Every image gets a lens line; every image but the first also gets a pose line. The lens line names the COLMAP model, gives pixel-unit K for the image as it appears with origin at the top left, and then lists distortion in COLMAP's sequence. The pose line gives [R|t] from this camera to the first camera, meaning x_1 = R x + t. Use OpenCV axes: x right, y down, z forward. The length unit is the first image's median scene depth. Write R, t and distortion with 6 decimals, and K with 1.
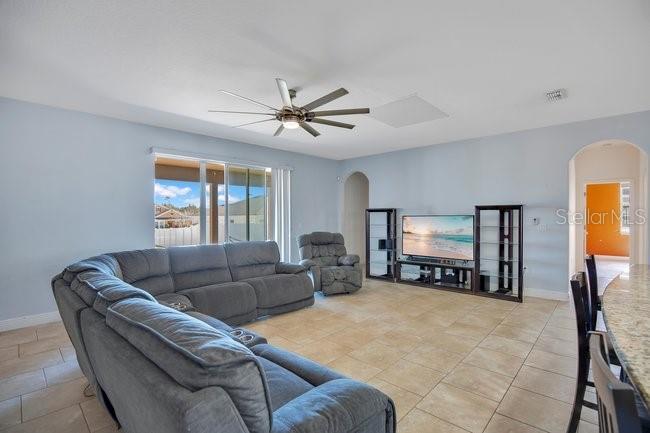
lens RADIAL K [[300.0, 0, 323.9], [0, 300.0, 219.4], [0, 0, 1]] dist [-0.024270, -0.000278]
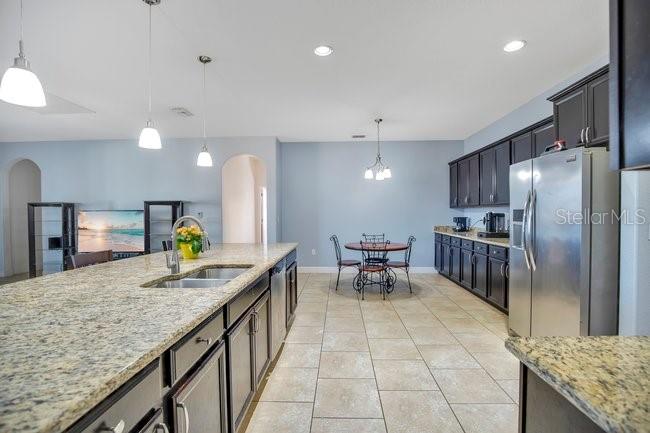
lens RADIAL K [[300.0, 0, 323.9], [0, 300.0, 219.4], [0, 0, 1]] dist [-0.024270, -0.000278]
pose [[0.748892, -0.009987, 0.662617, 0.264362], [0.010016, 0.999943, 0.003752, 0.021731], [-0.662617, 0.003827, 0.748949, -0.229097]]
